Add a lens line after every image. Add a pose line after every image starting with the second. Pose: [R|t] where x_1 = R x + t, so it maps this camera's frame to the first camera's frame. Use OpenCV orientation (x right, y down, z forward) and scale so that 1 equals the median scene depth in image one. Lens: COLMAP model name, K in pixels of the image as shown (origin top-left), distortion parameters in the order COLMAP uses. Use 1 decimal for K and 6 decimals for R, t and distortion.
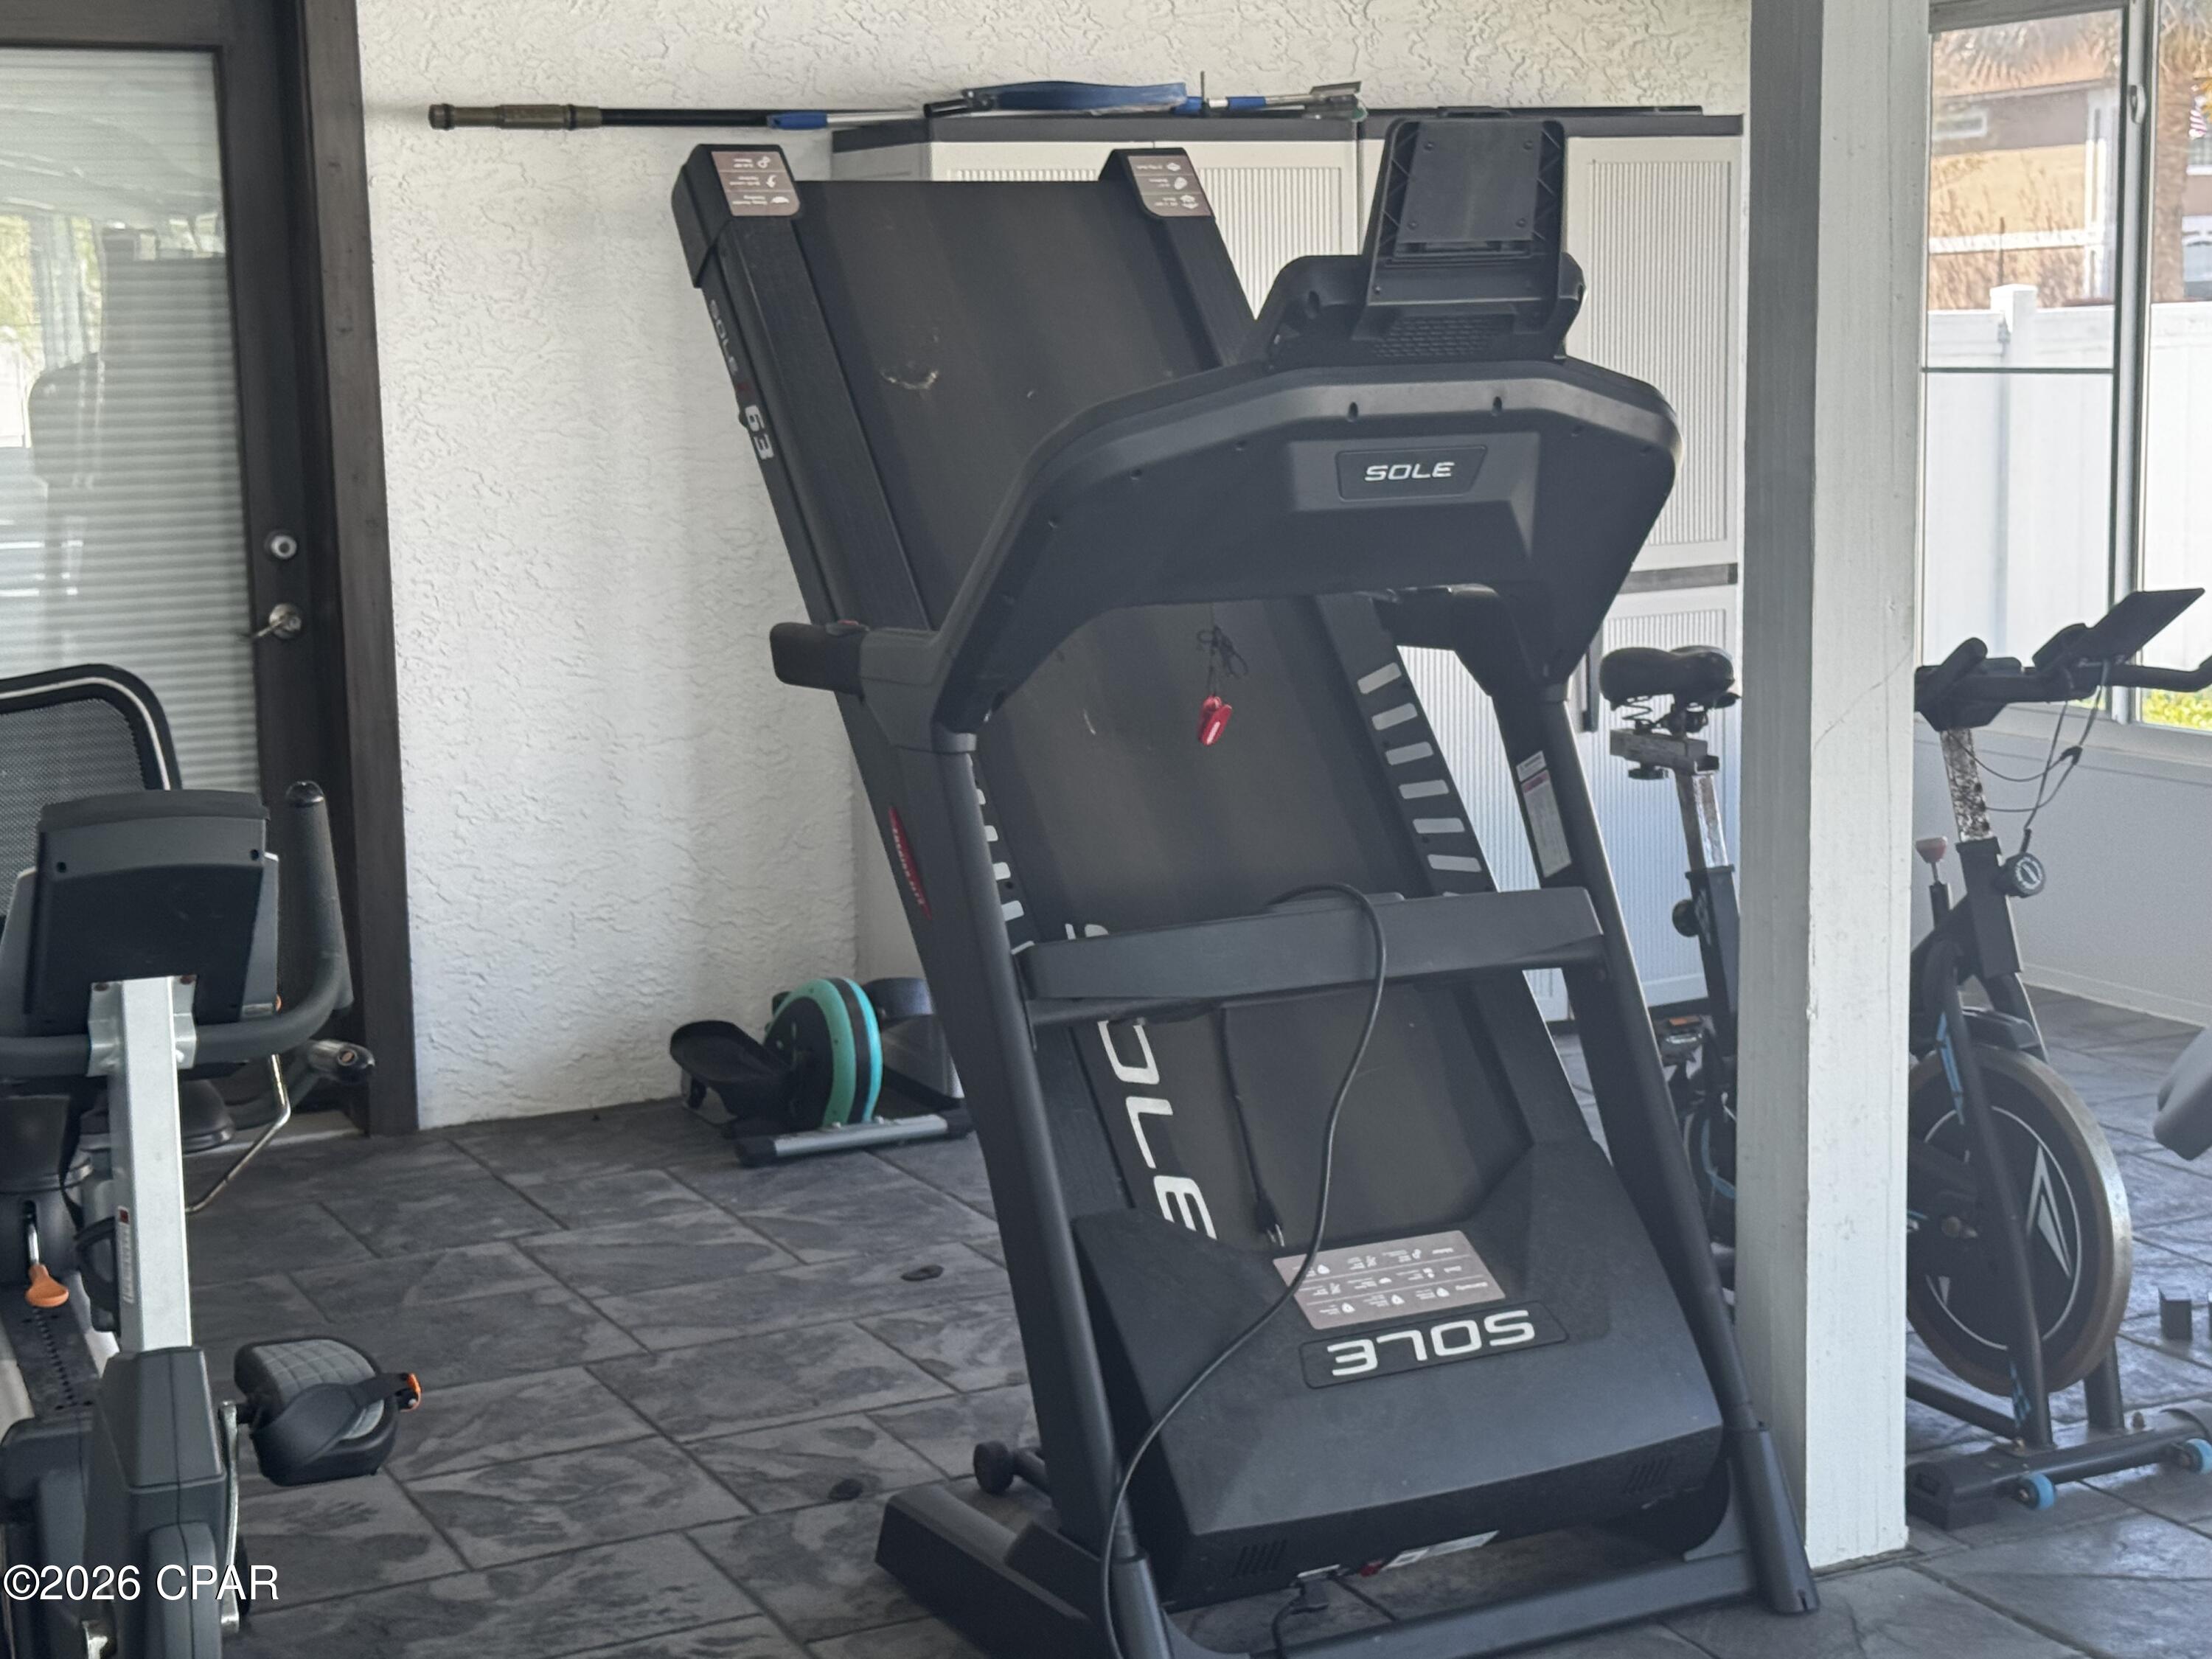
lens RADIAL K [[3422.2, 0, 1137.6], [0, 3422.2, 780.1], [0, 0, 1]] dist [0.149376, -0.099236]
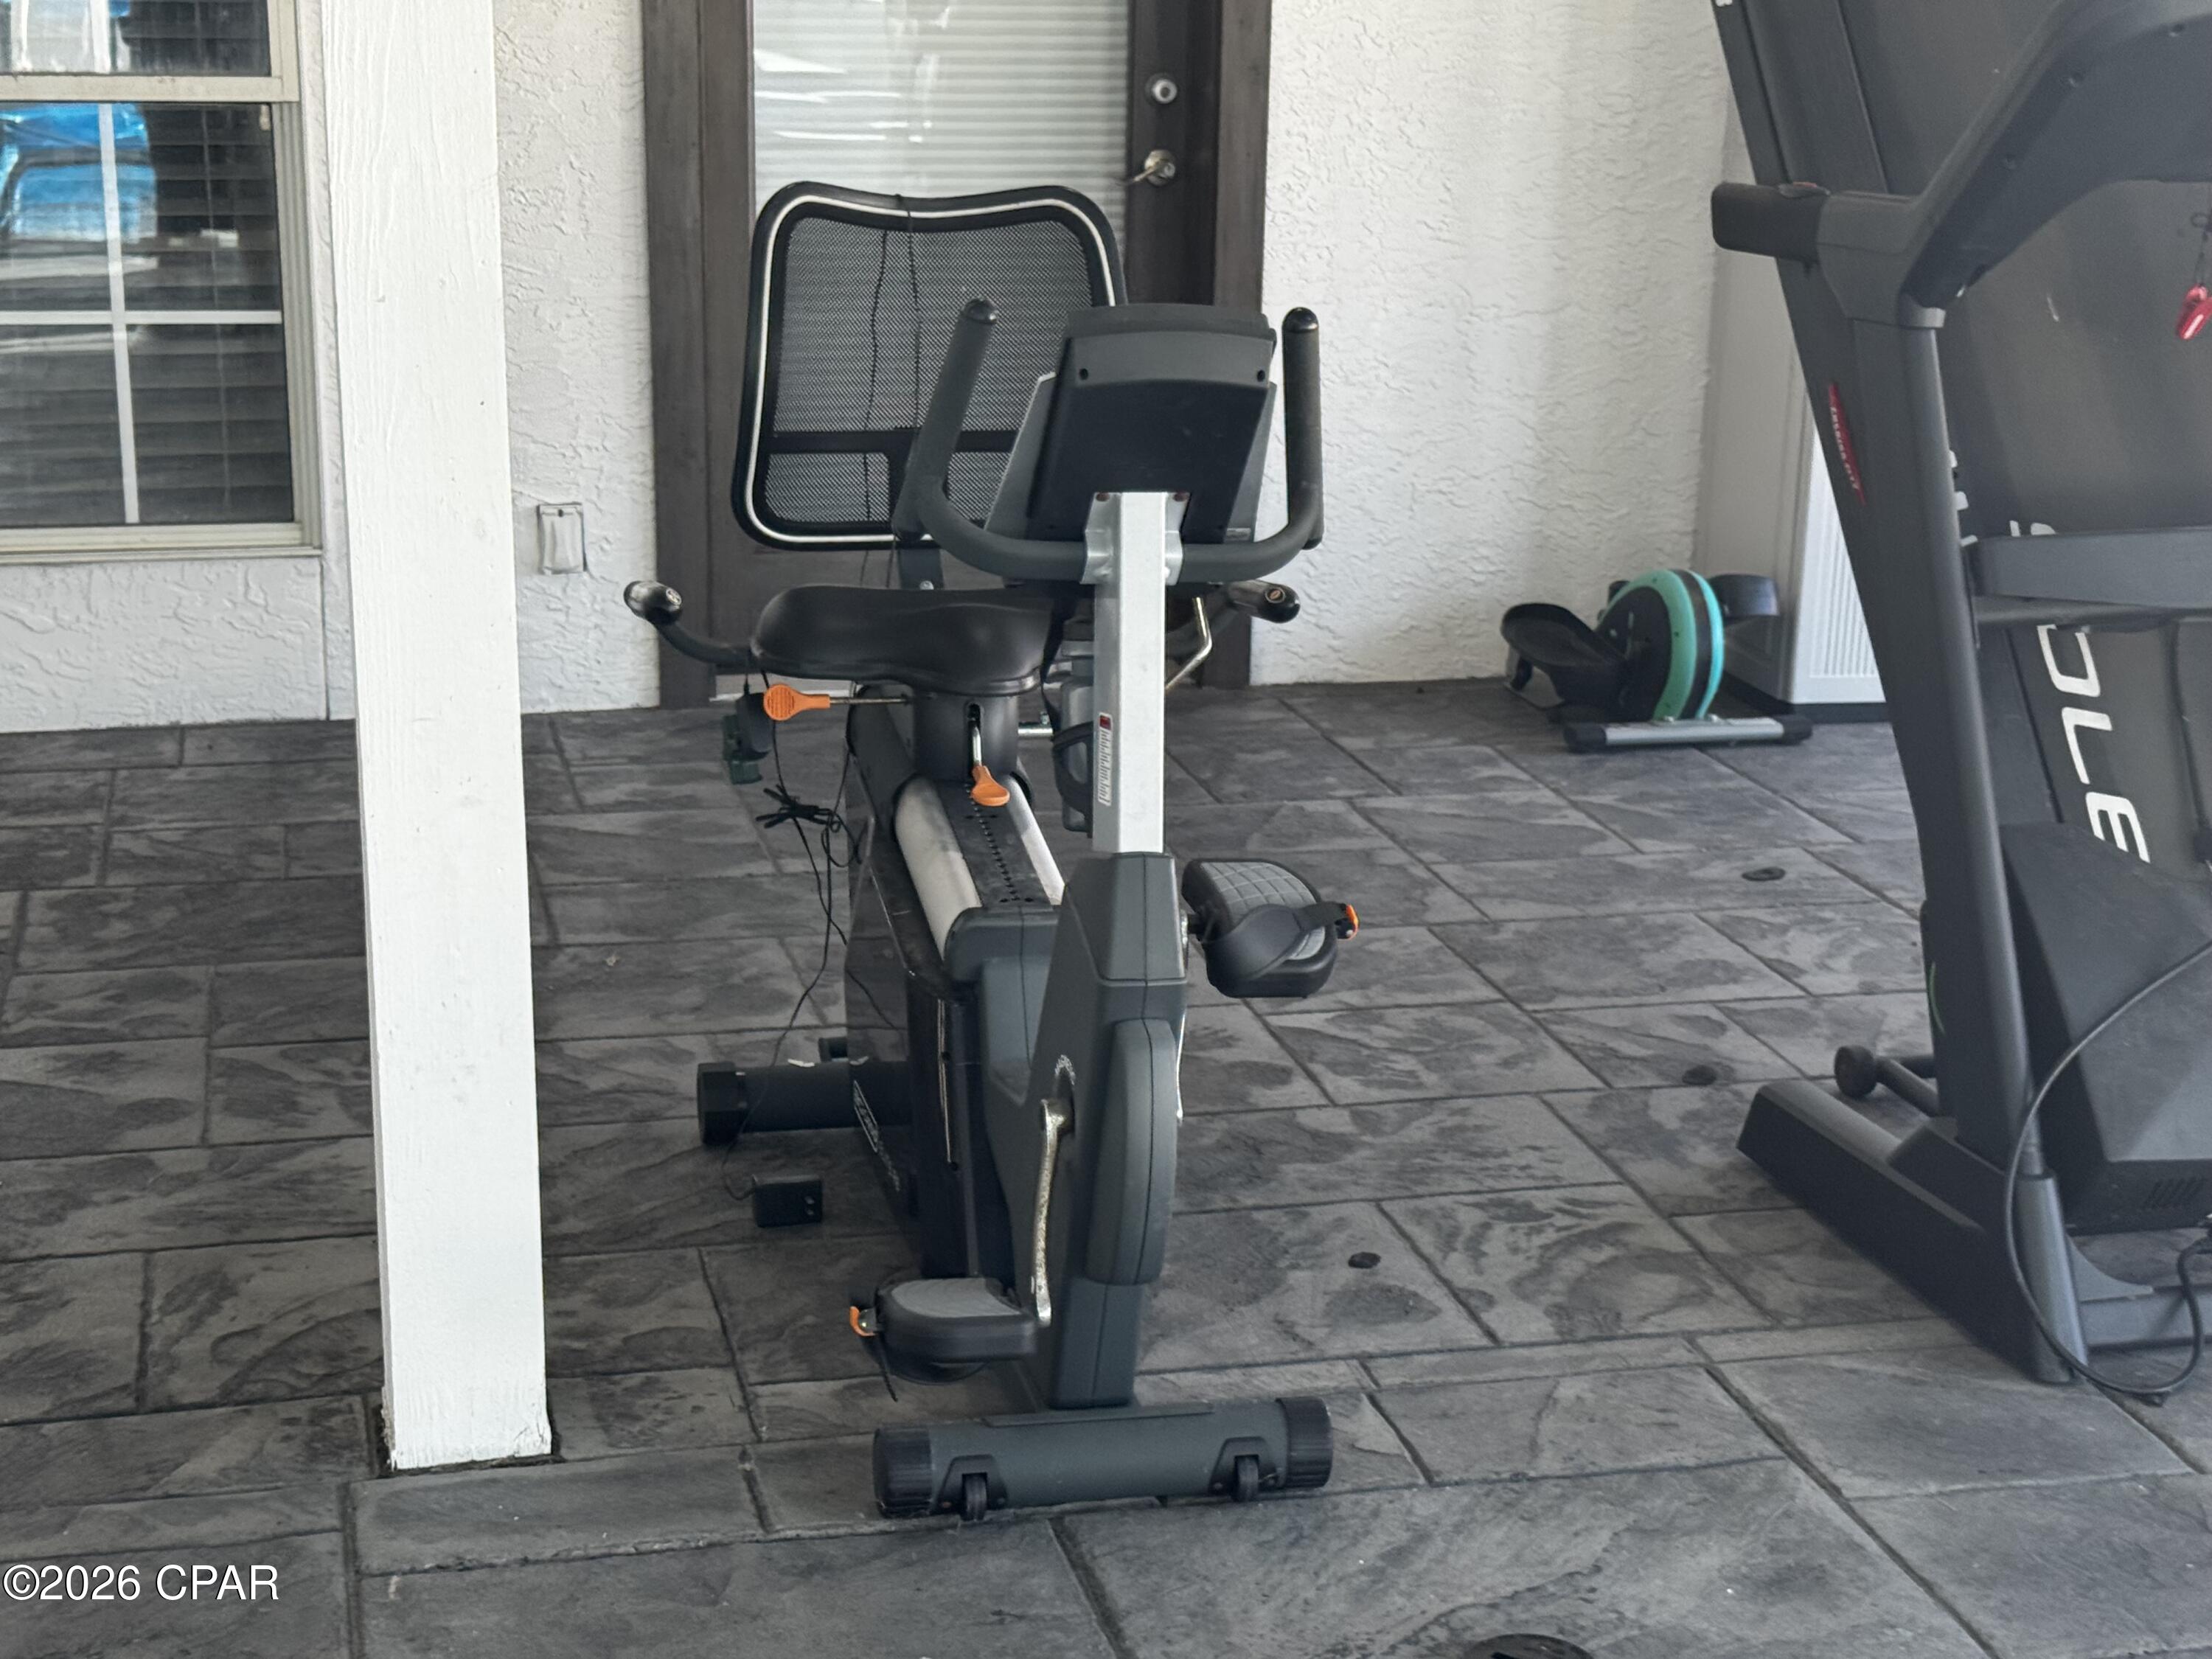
lens RADIAL K [[3431.0, 0, 1089.8], [0, 3431.0, 825.7], [0, 0, 1]] dist [0.160683, -0.131110]
pose [[0.972720, 0.098733, -0.209925, -0.051575], [-0.071141, 0.988266, 0.135161, 0.012081], [0.220806, -0.116540, 0.968330, 0.005130]]
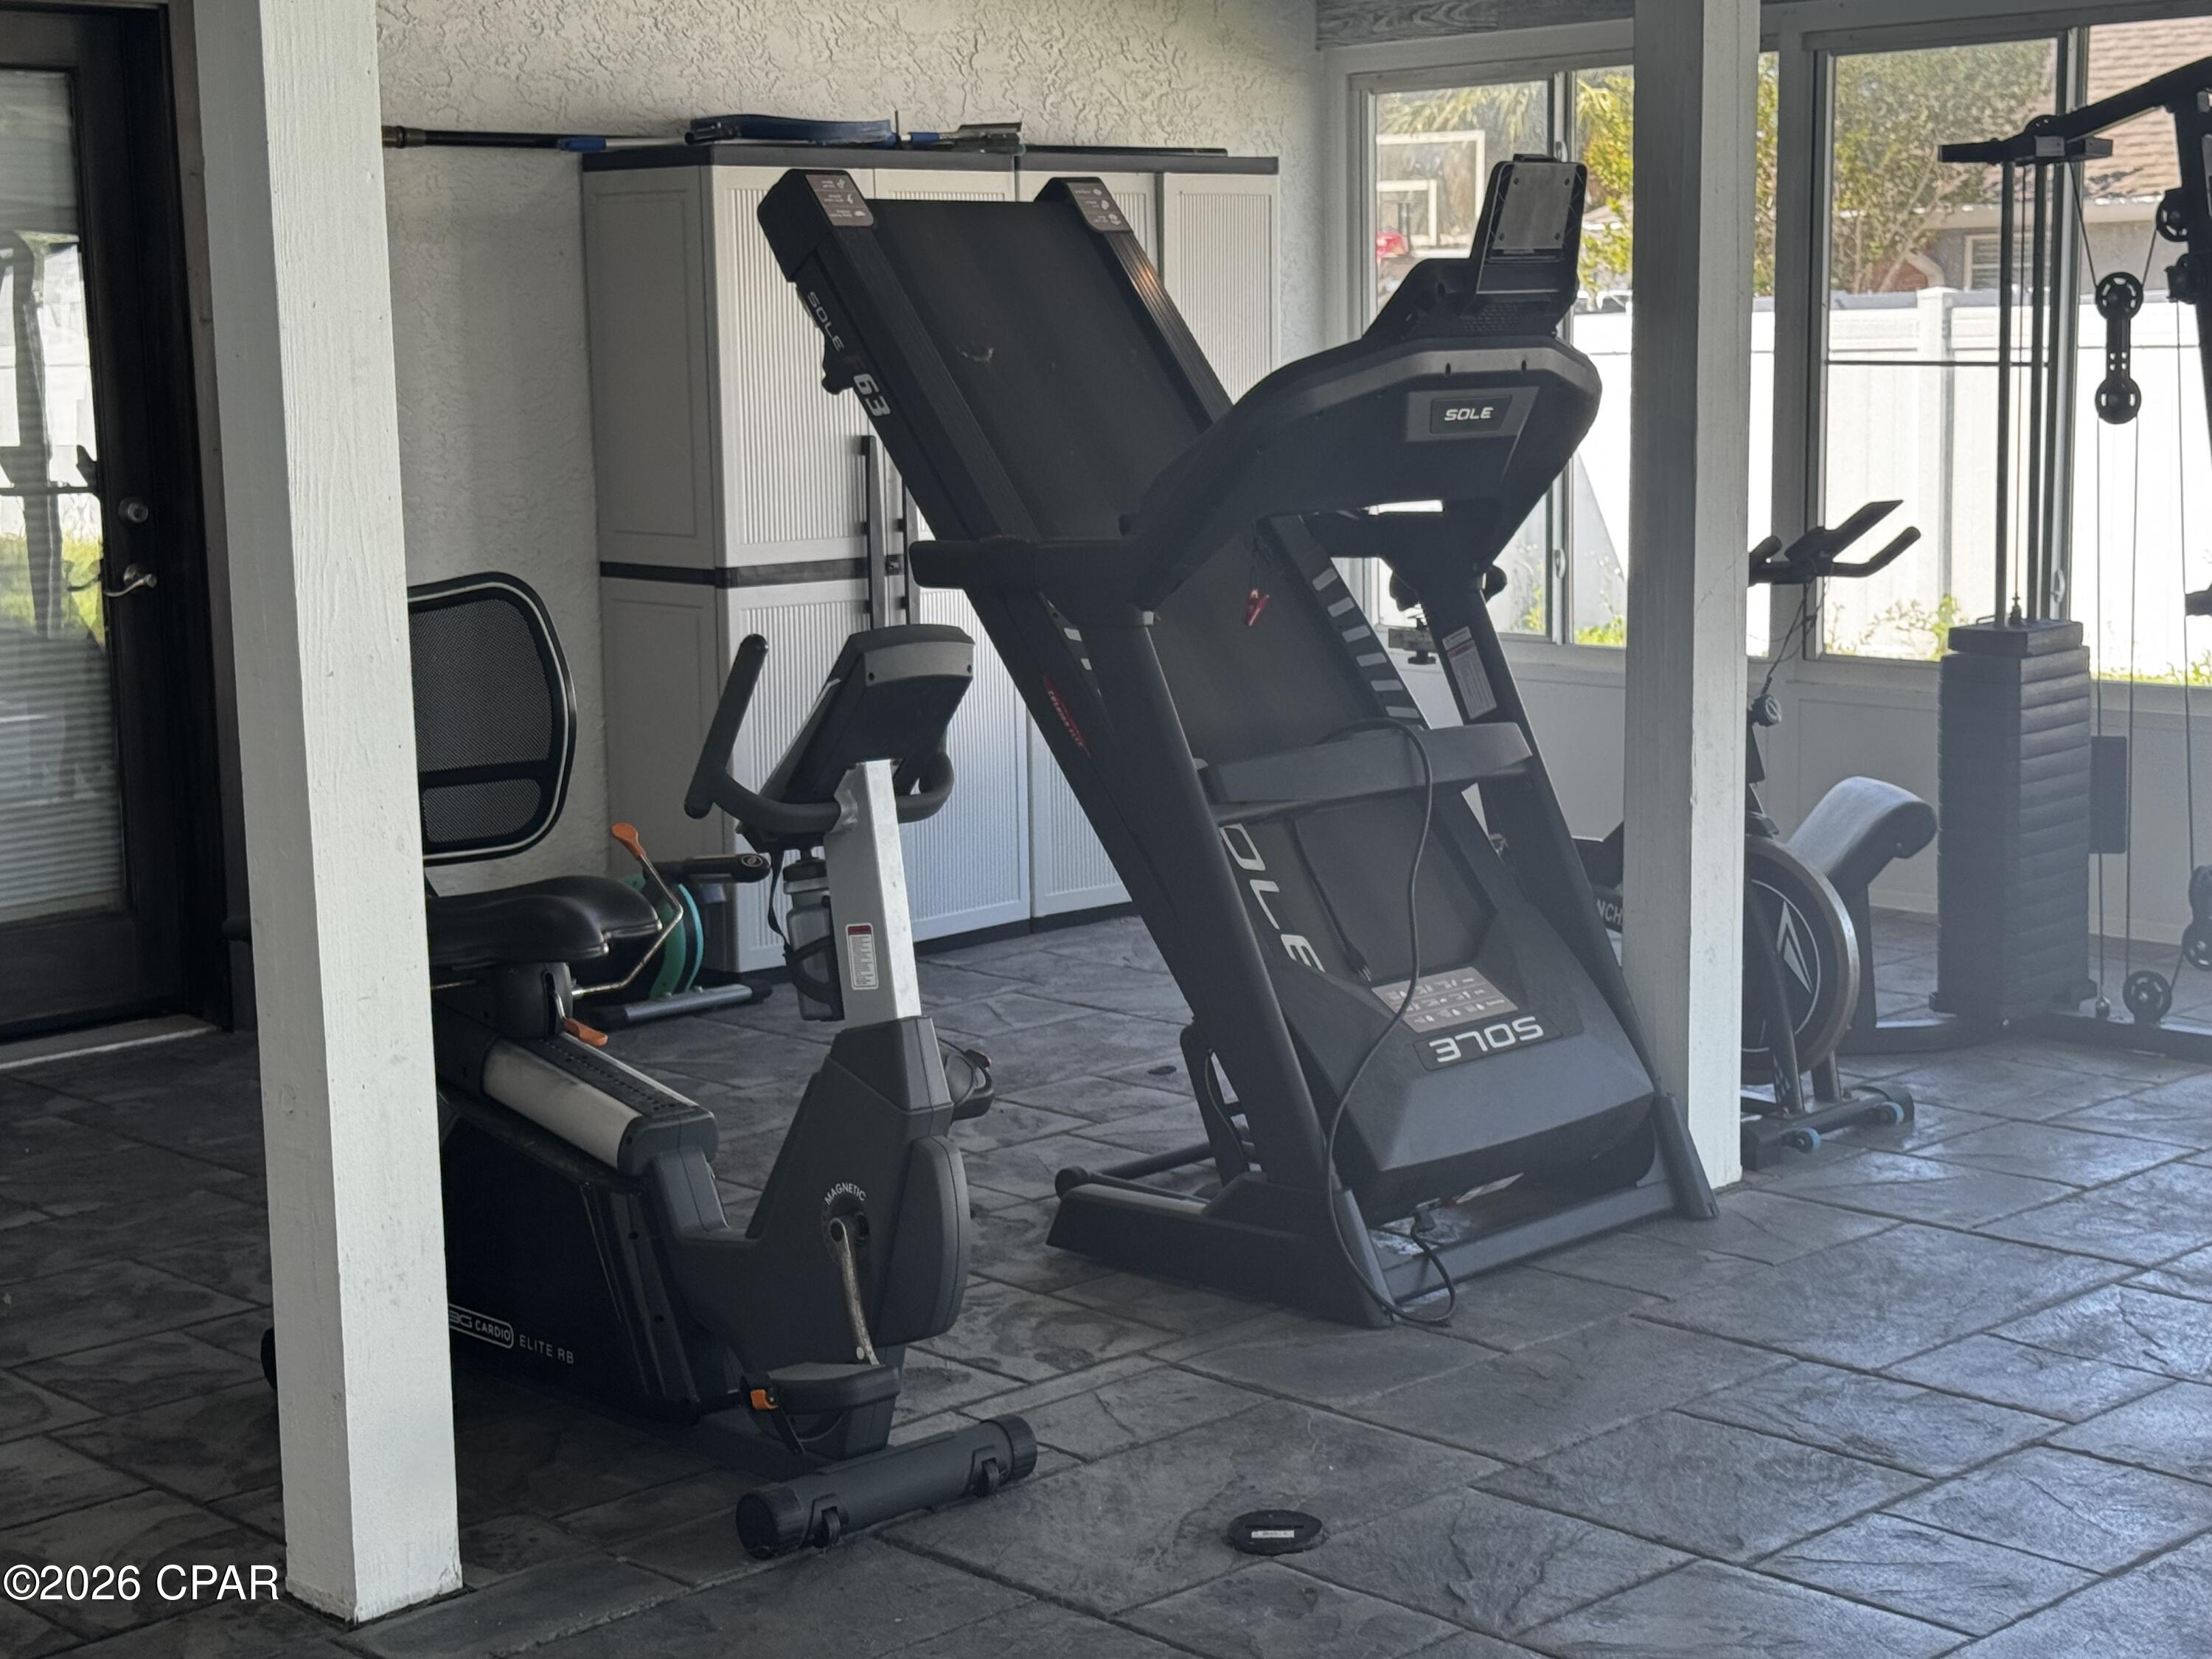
lens RADIAL K [[3431.0, 0, 1089.8], [0, 3431.0, 825.7], [0, 0, 1]] dist [0.160683, -0.131110]
pose [[0.953189, -0.038691, 0.299890, -0.402978], [0.037173, 0.999251, 0.010769, 0.046286], [-0.300082, 0.000883, 0.953913, -0.238714]]
